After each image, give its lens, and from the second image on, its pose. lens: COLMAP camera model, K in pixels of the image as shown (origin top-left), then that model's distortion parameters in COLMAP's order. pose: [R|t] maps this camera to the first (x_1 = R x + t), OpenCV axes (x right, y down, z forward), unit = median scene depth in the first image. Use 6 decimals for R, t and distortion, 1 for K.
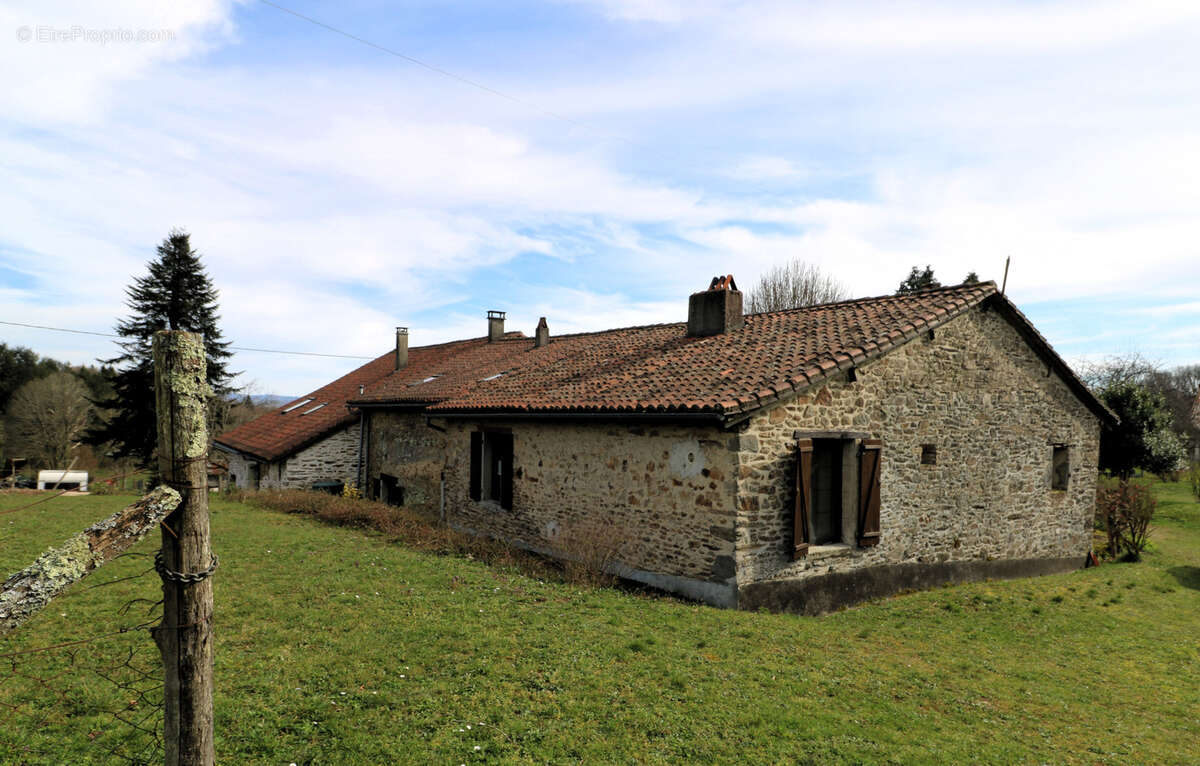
lens RADIAL K [[797.3, 0, 599.3], [0, 797.3, 439.8], [0, 0, 1]] dist [0.026409, 0.000002]
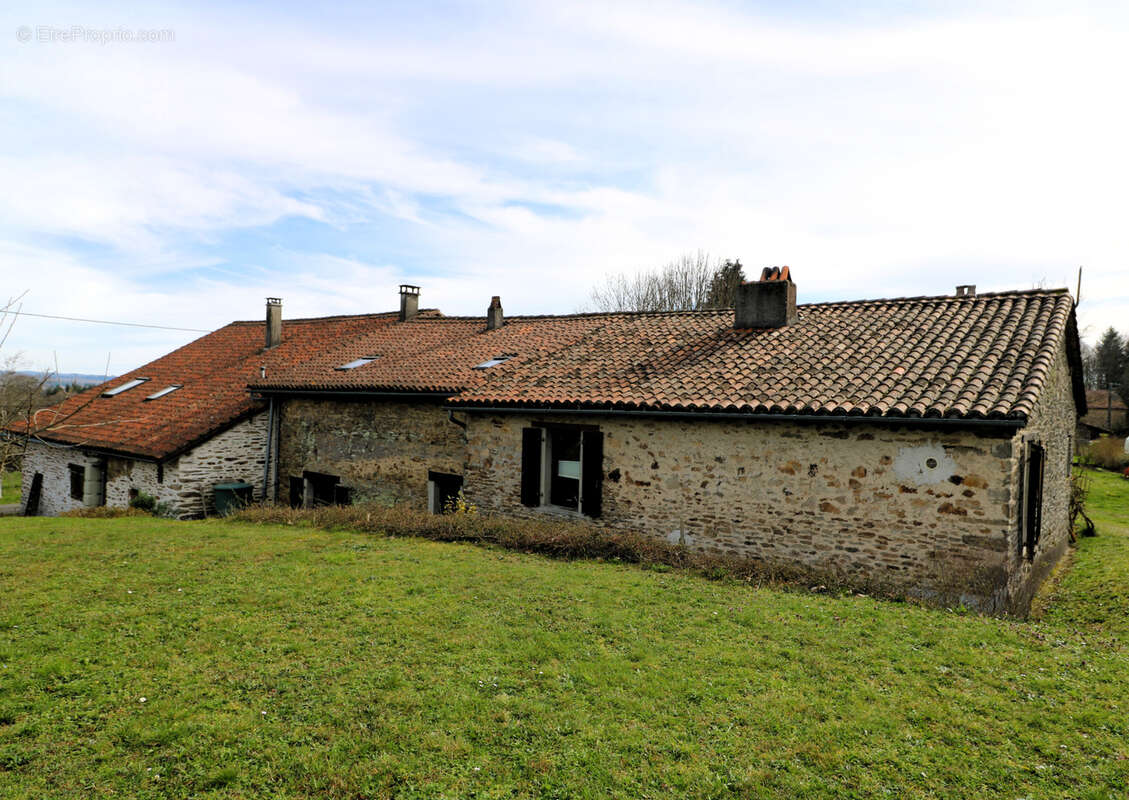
lens RADIAL K [[796.6, 0, 564.5], [0, 796.6, 400.0], [0, 0, 1]] dist [0.006166, -0.000038]
pose [[0.949708, 0.000139, 0.313137, -0.363559], [0.005161, 0.999857, -0.016097, -0.024556], [-0.313095, 0.016904, 0.949571, 0.139399]]
